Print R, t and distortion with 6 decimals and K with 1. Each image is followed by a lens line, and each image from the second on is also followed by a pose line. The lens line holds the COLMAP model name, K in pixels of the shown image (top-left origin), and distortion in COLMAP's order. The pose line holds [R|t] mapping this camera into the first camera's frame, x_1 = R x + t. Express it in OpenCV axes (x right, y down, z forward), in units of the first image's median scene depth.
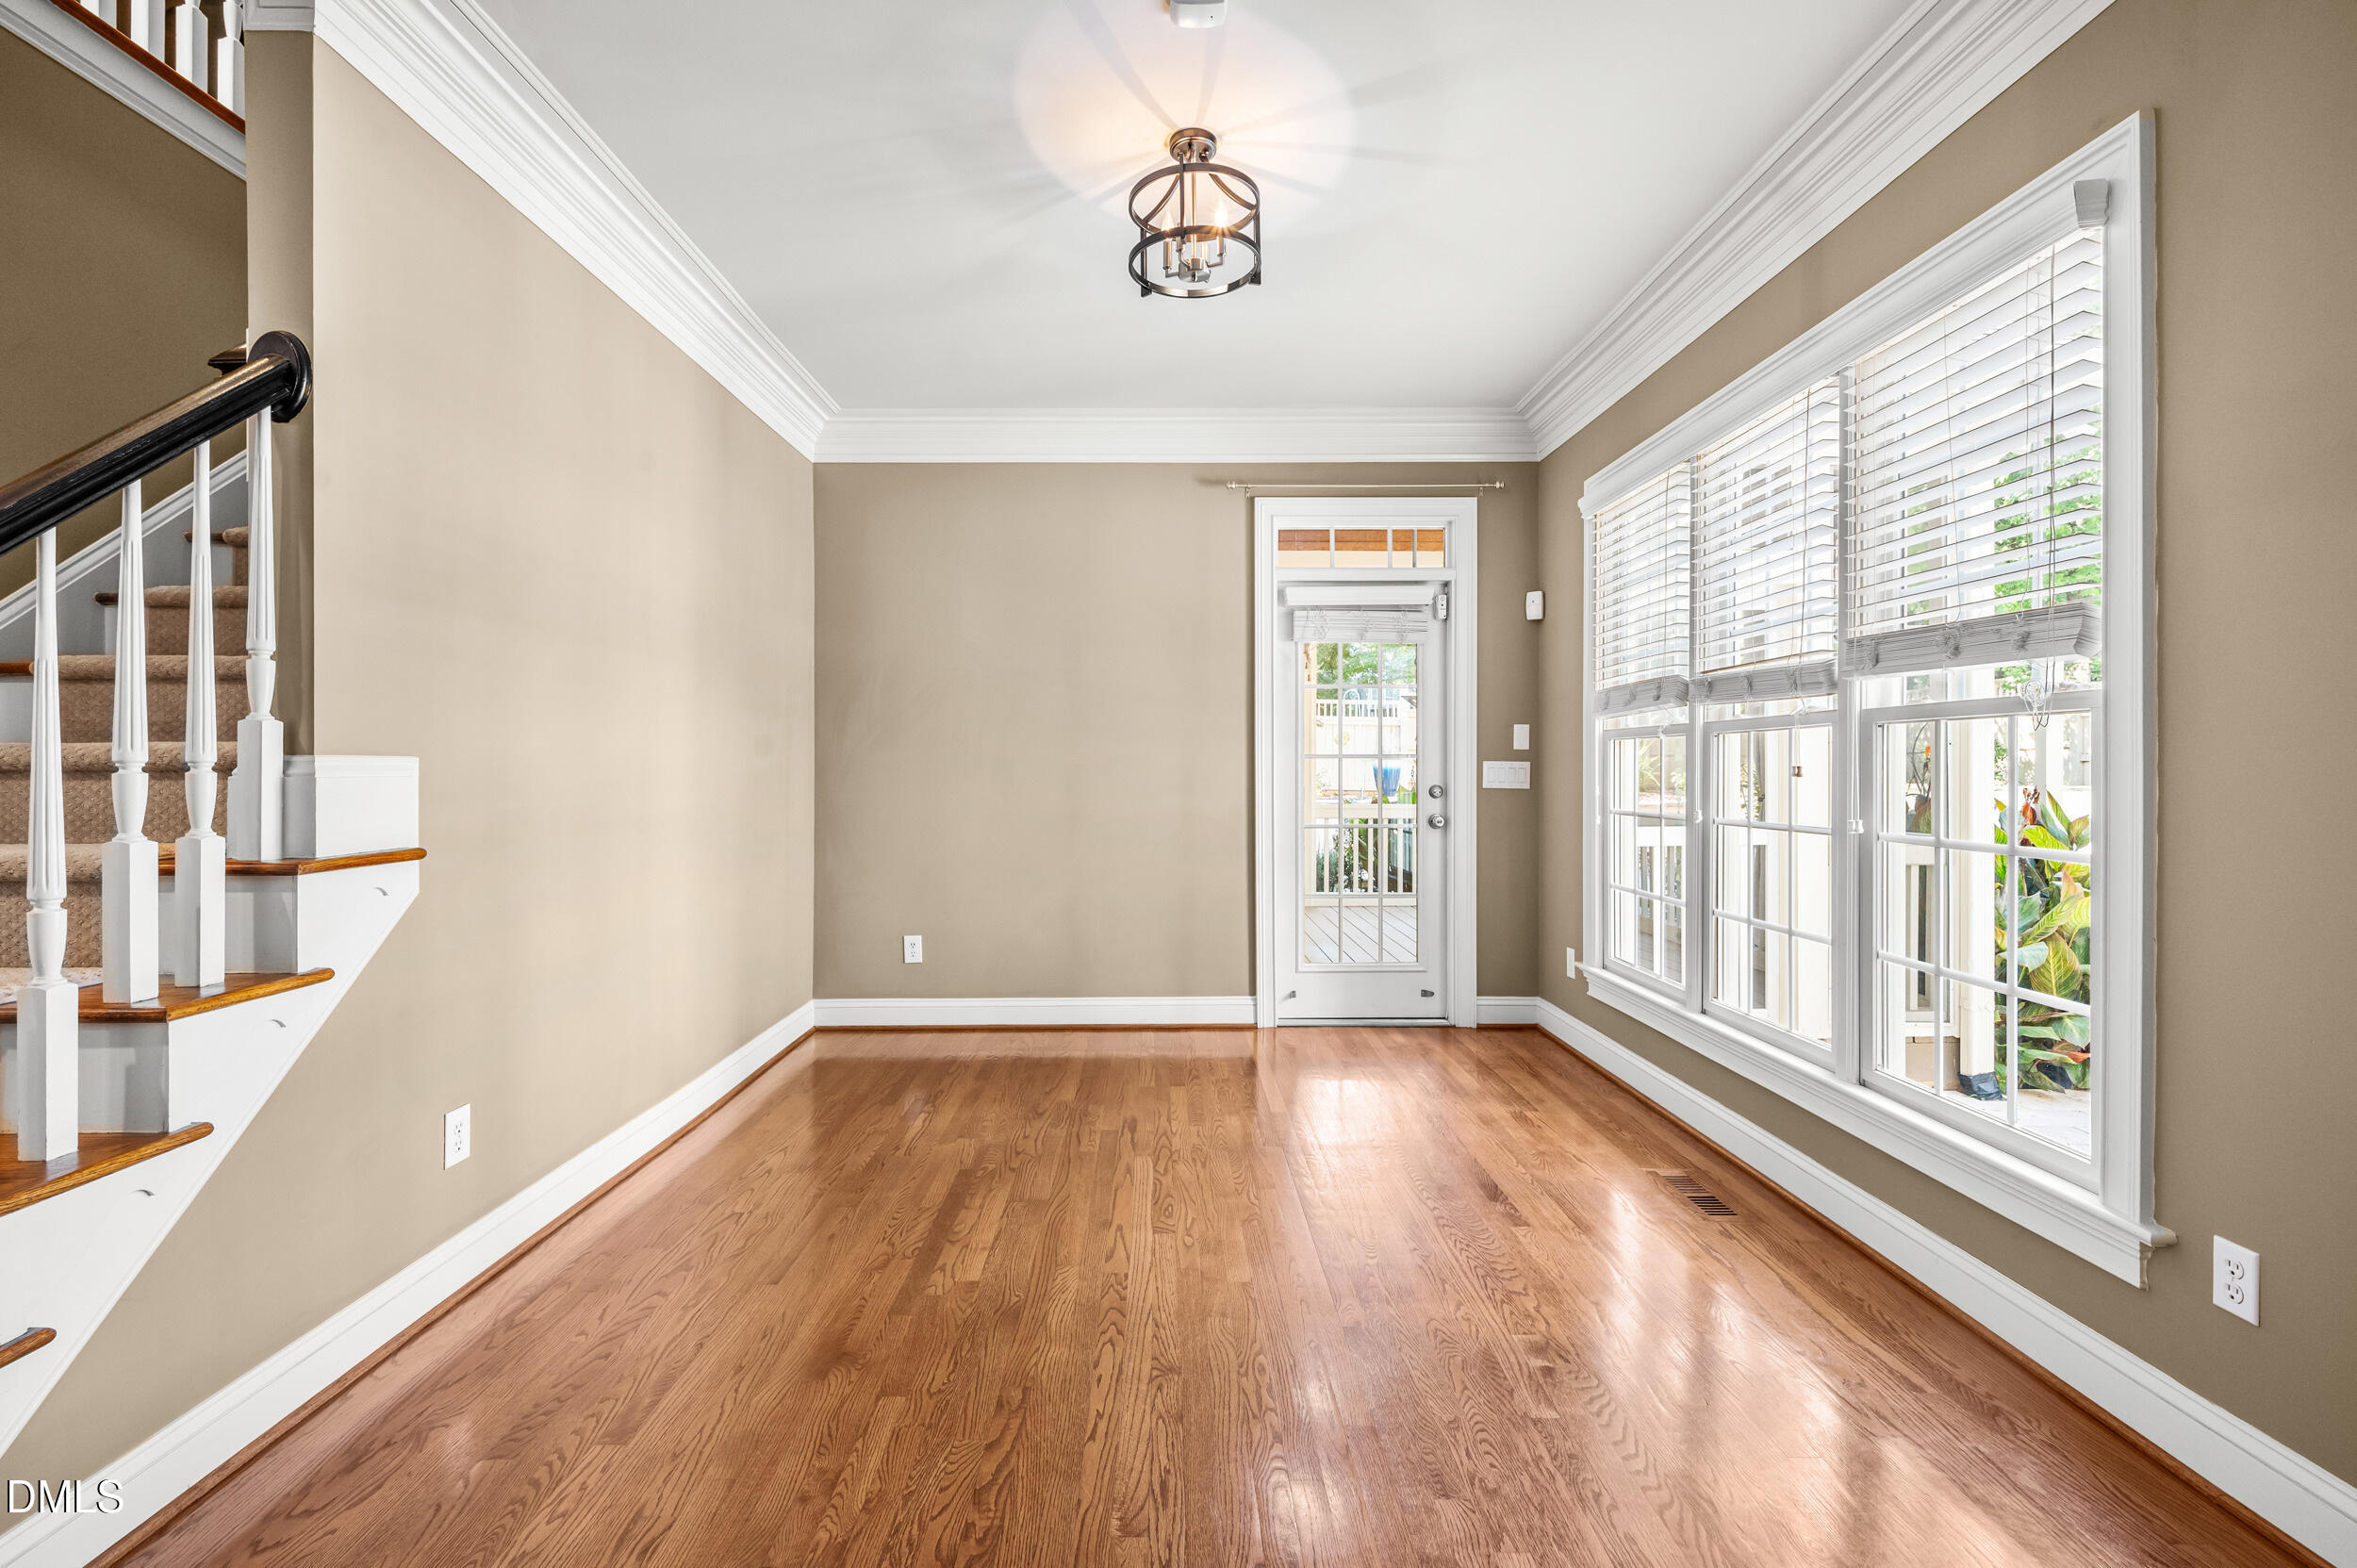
lens RADIAL K [[1034.4, 0, 1159.3], [0, 1034.4, 778.7], [0, 0, 1]] dist [-0.000603, -0.000562]
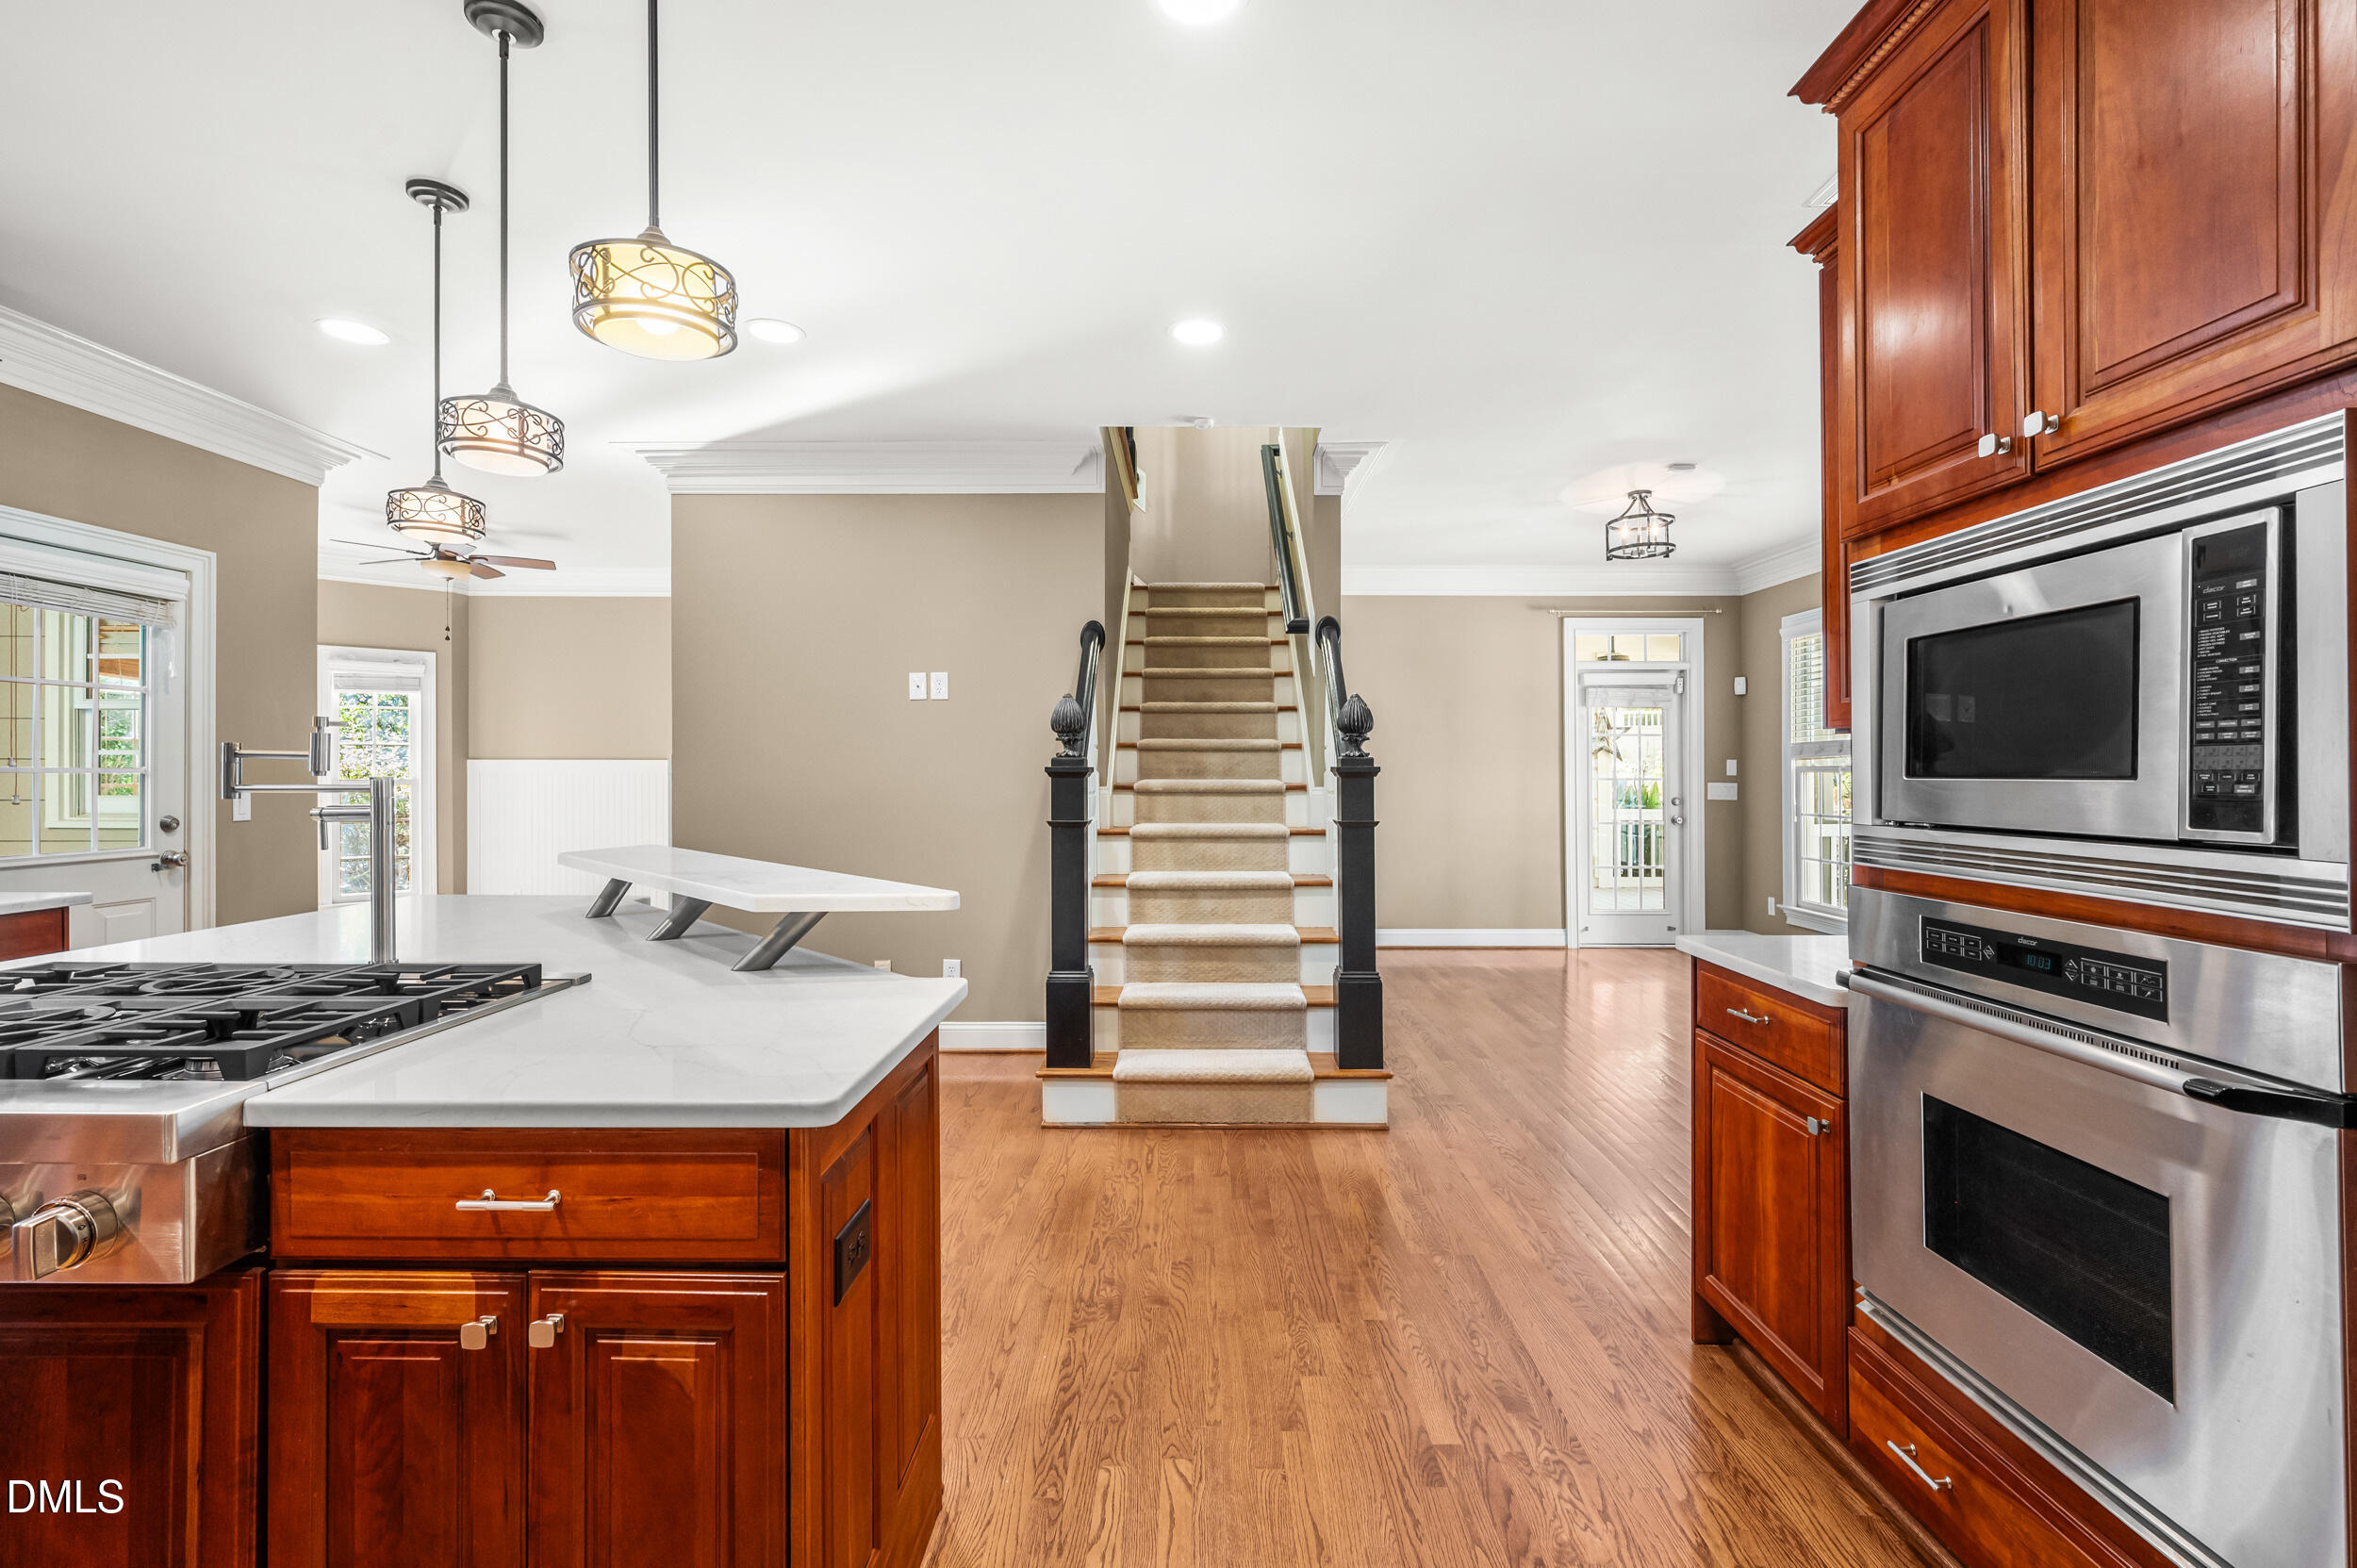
lens RADIAL K [[1034.4, 0, 1188.1], [0, 1034.4, 765.7], [0, 0, 1]] dist [-0.000603, -0.000562]
pose [[0.999962, 0.003858, -0.007844, -0.482476], [-0.003955, 0.999915, -0.012422, -0.020473], [0.007796, 0.012453, 0.999892, -0.611949]]
